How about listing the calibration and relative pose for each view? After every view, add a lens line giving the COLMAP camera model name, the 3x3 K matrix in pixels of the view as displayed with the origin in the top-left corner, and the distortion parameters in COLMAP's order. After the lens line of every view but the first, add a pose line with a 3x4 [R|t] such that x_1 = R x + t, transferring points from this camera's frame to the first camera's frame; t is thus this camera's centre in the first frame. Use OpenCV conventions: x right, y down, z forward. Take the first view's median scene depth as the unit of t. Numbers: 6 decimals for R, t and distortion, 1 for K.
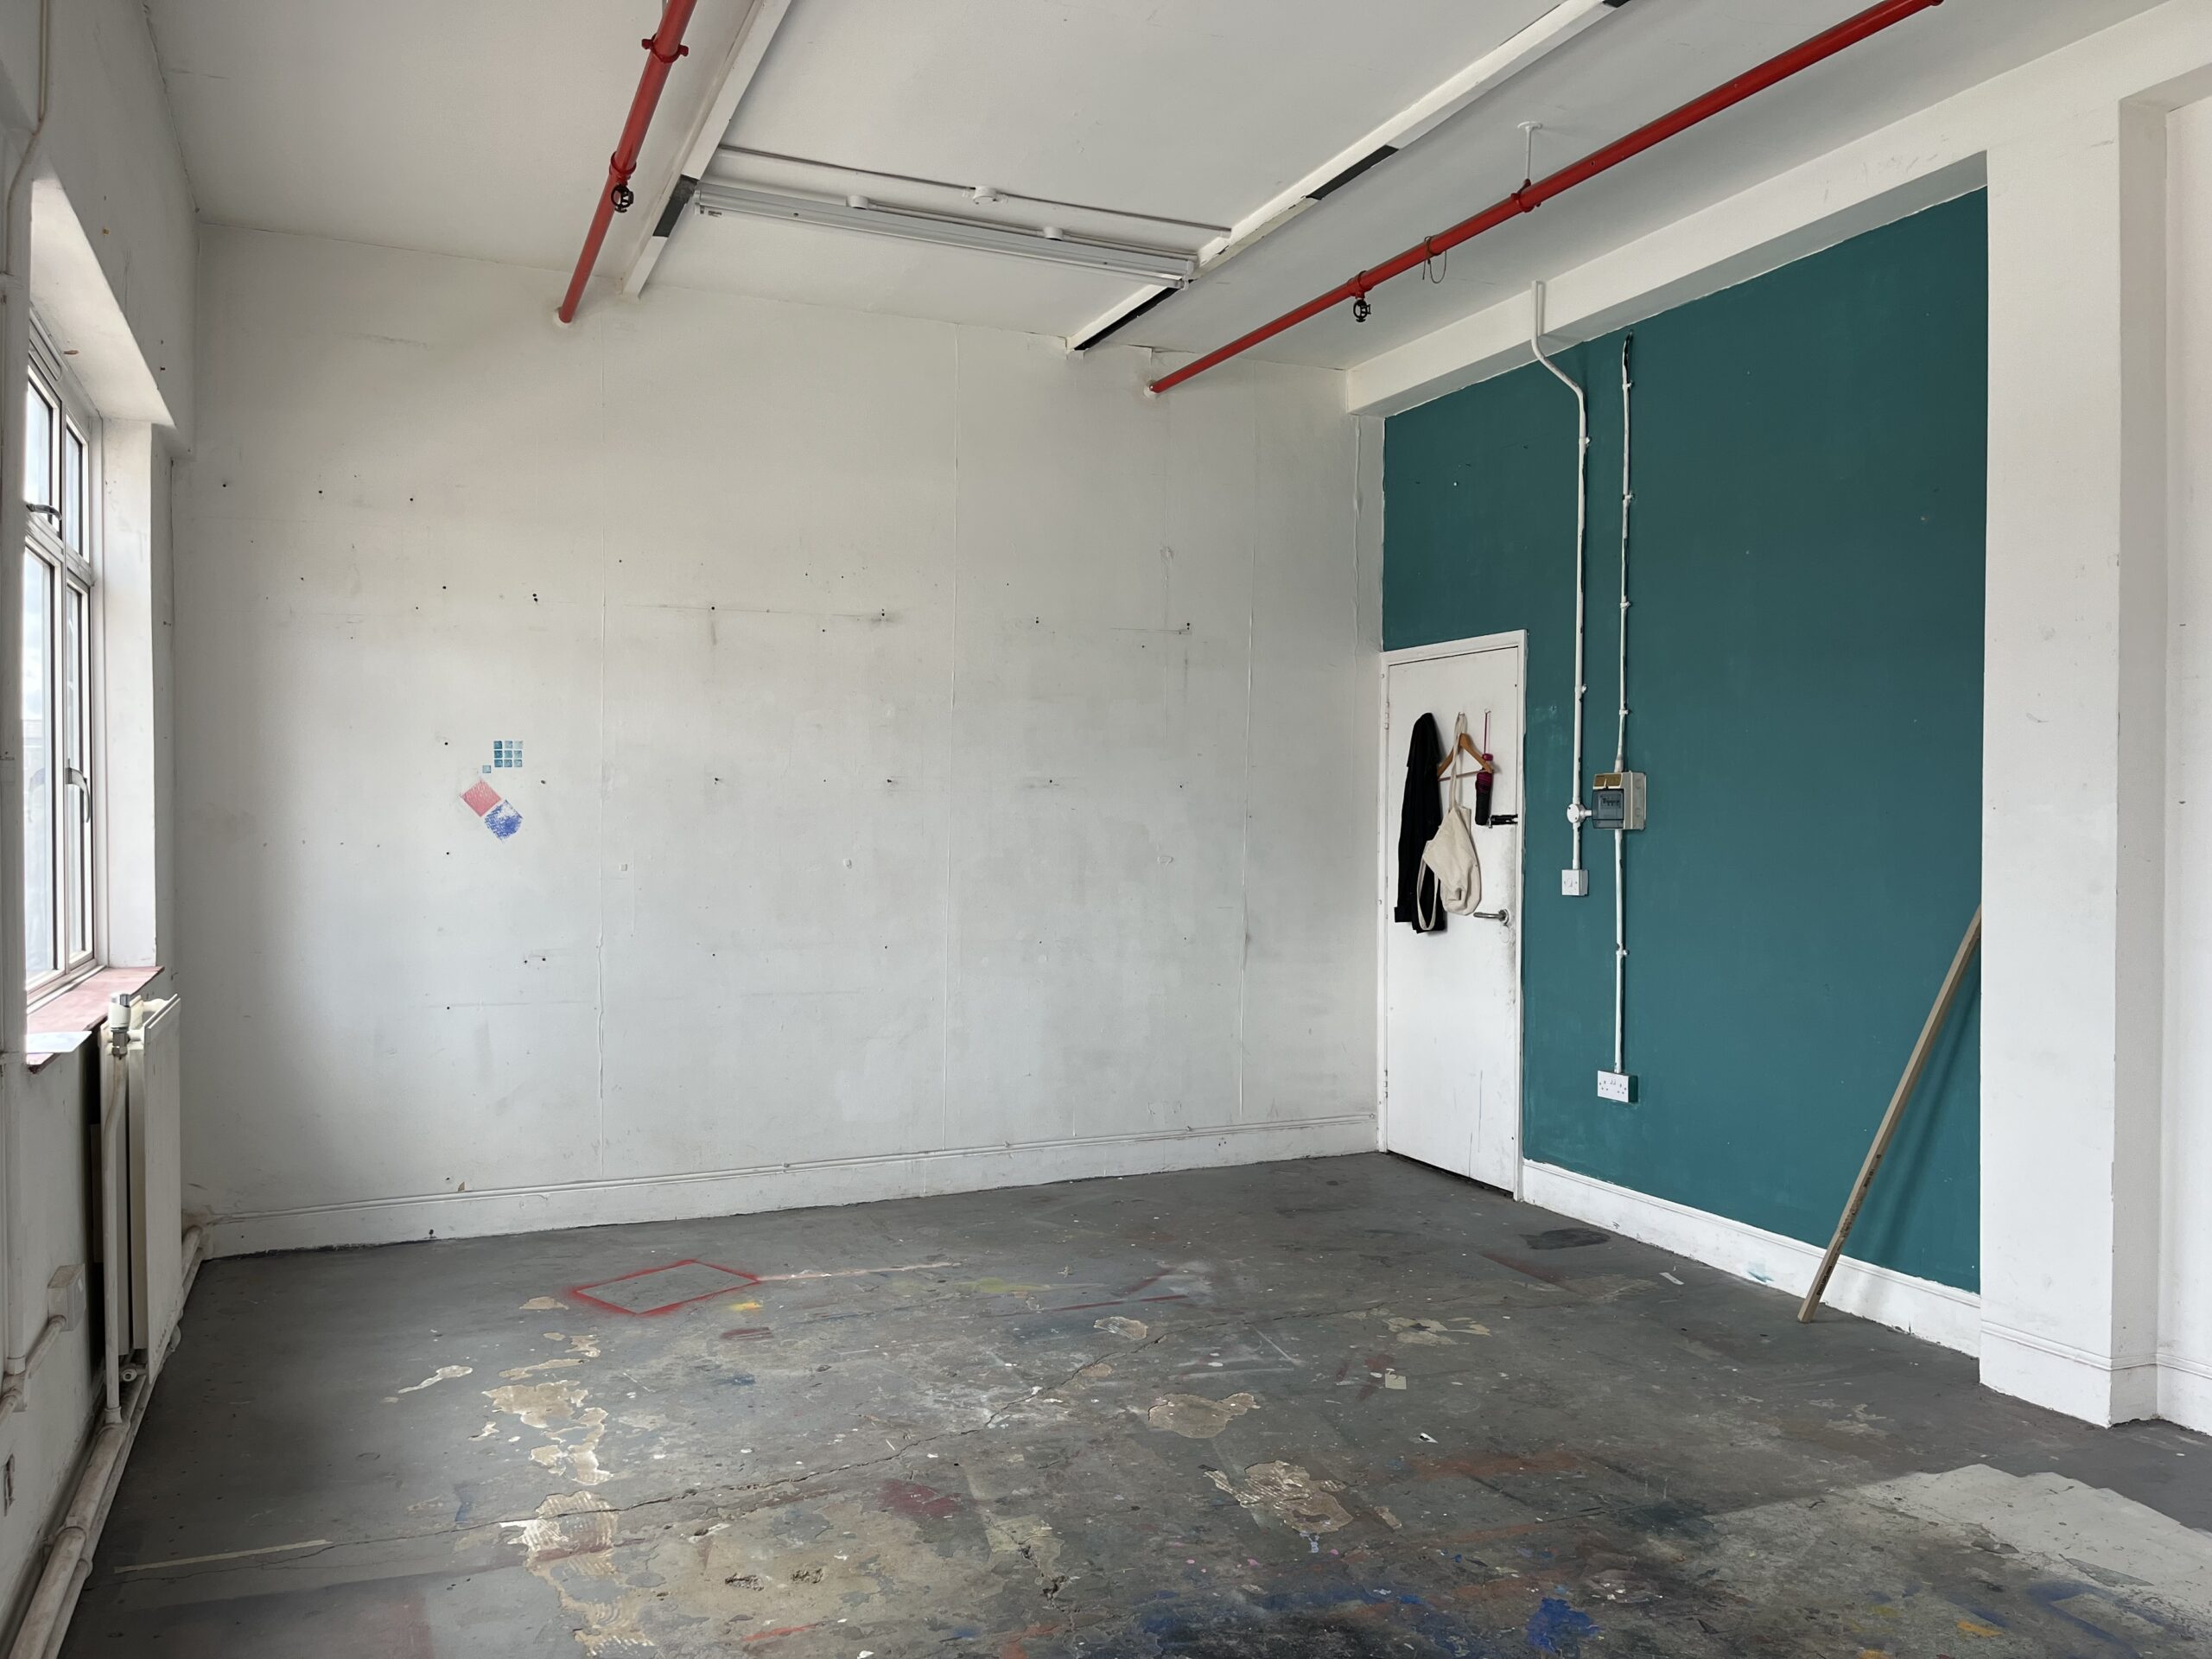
lens RADIAL K [[1667.7, 0, 1115.6], [0, 1667.7, 846.0], [0, 0, 1]] dist [0.080869, -0.107299]
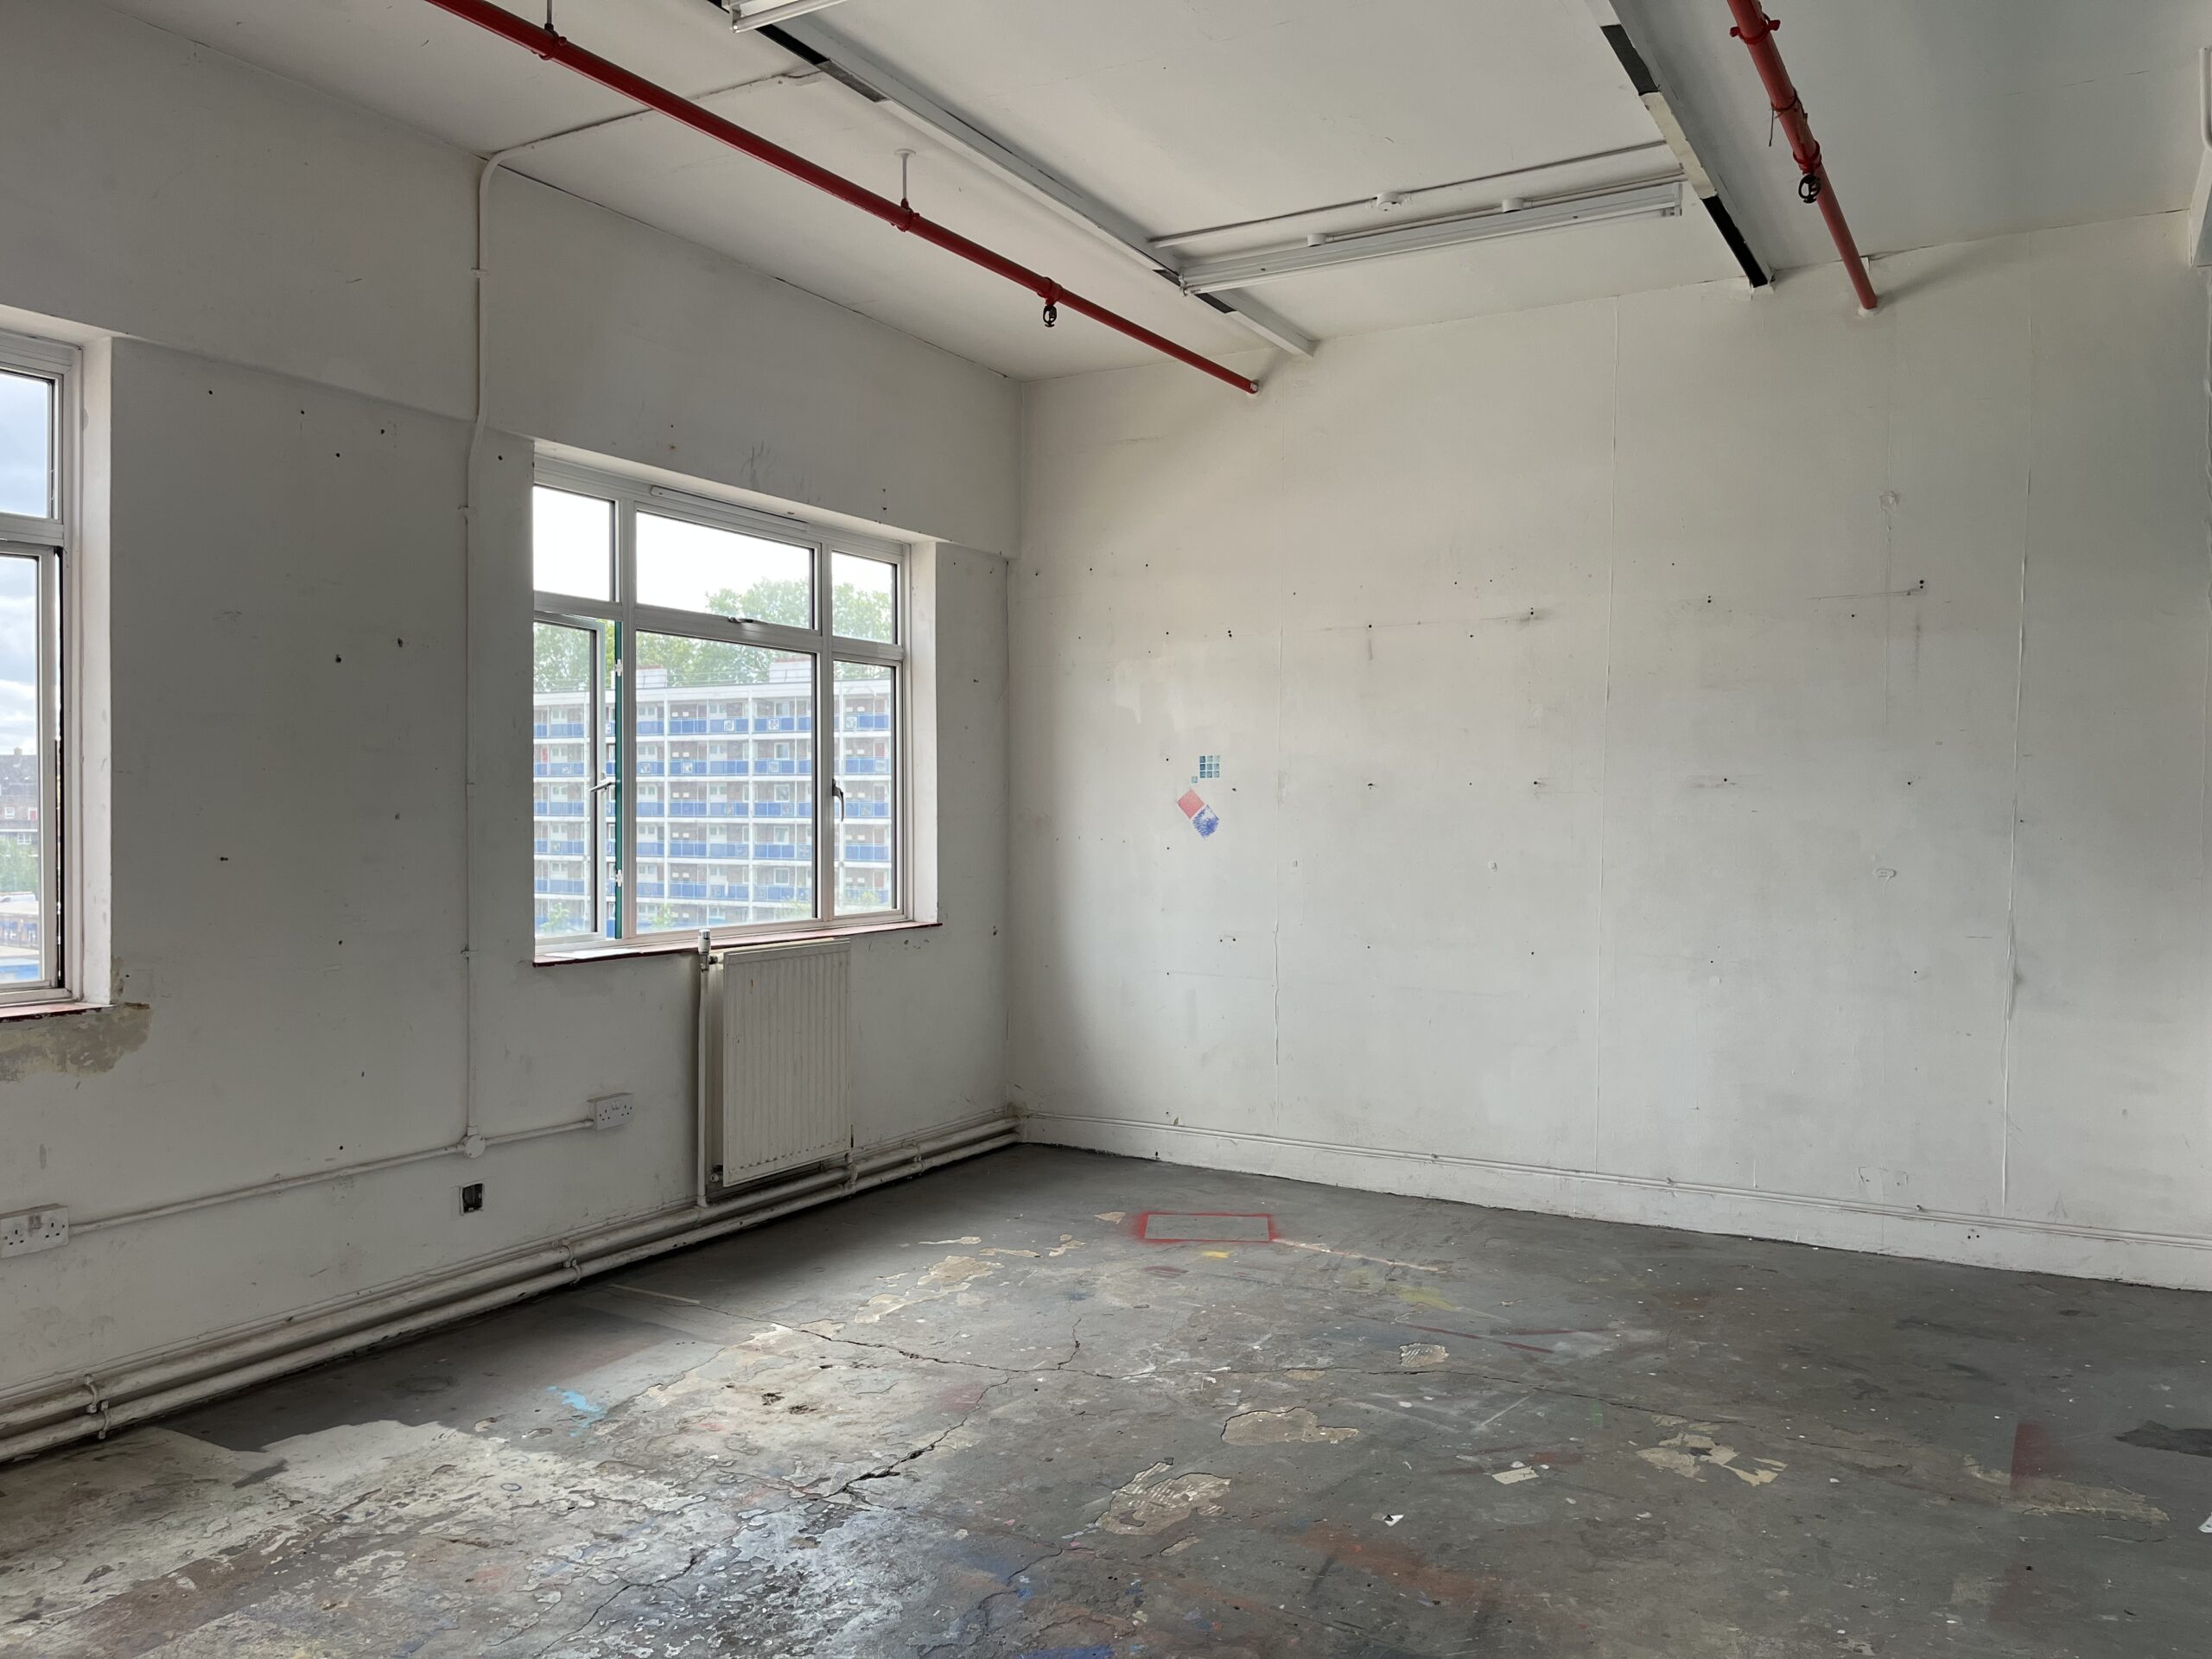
lens RADIAL K [[1667.7, 0, 1117.3], [0, 1667.7, 839.6], [0, 0, 1]] dist [0.080869, -0.107299]
pose [[0.595615, 0.012193, -0.803178, 0.653004], [-0.017437, 0.999845, 0.002248, -0.004798], [0.803081, 0.012666, 0.595735, 0.282903]]
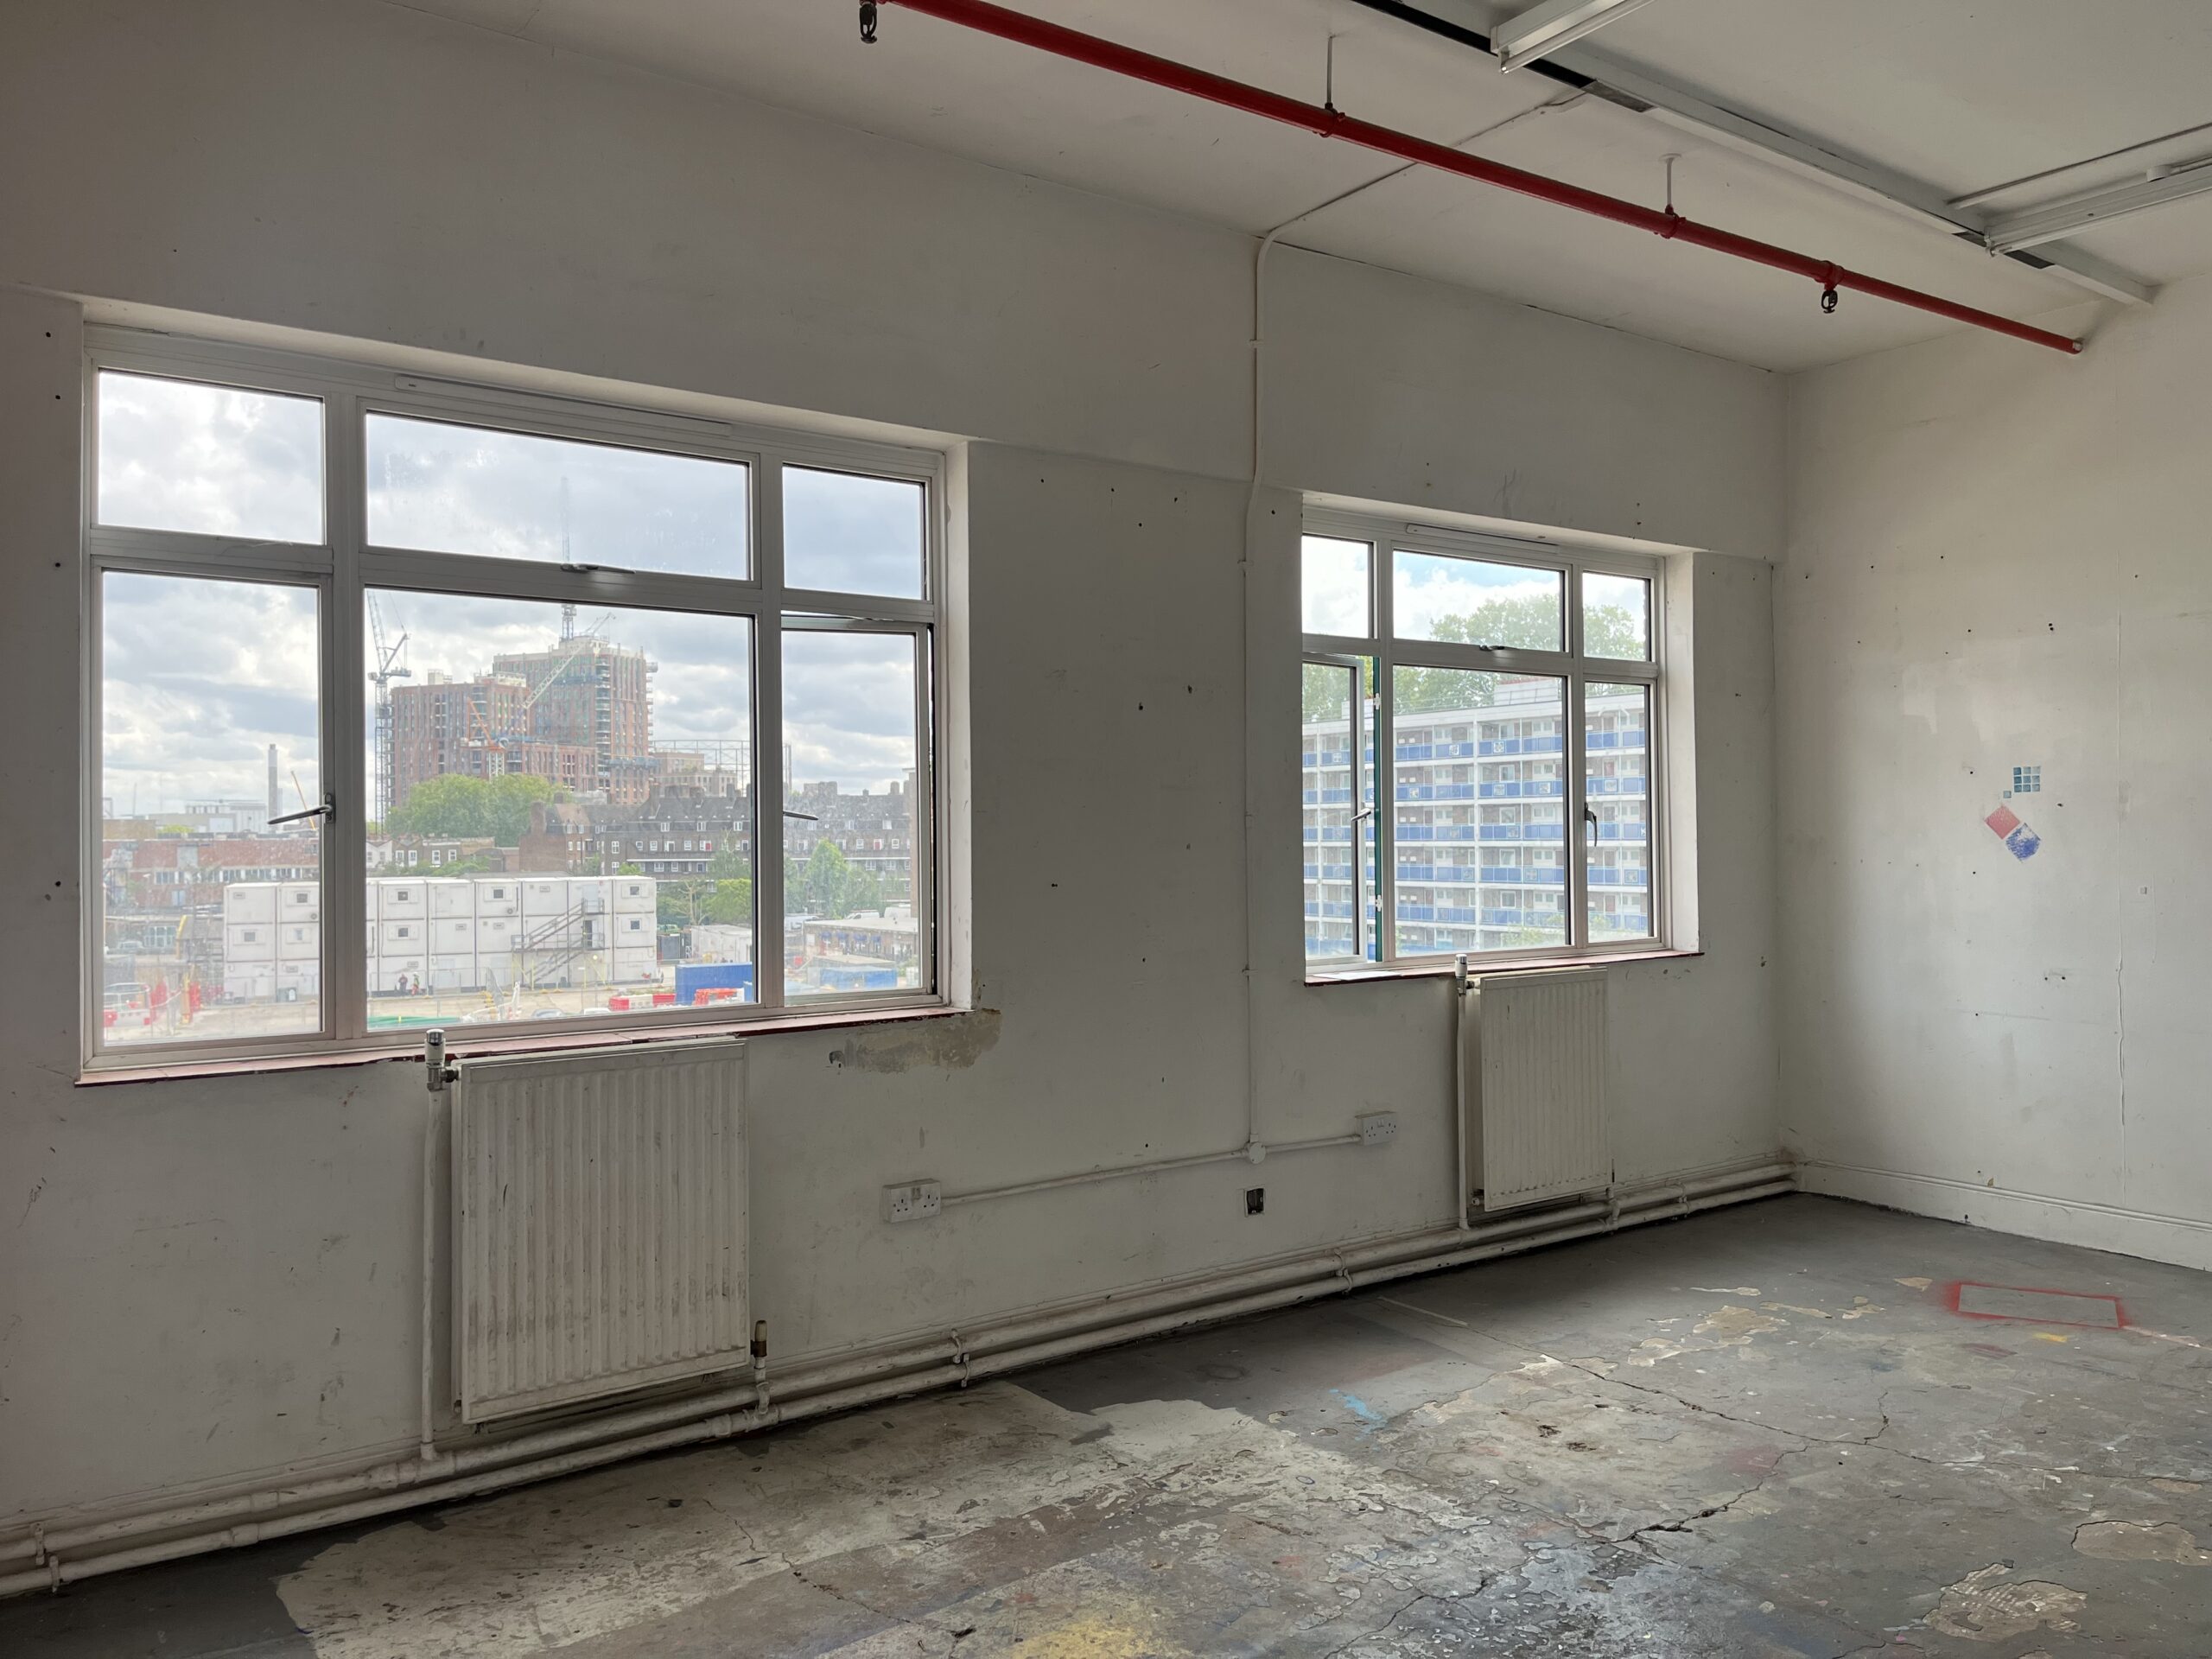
lens RADIAL K [[1667.7, 0, 1119.1], [0, 1667.7, 830.3], [0, 0, 1]] dist [0.080869, -0.107299]
pose [[0.211608, -0.009130, -0.977312, 0.650675], [-0.009341, 0.999892, -0.011363, -0.006434], [0.977310, 0.011534, 0.211500, 0.261114]]
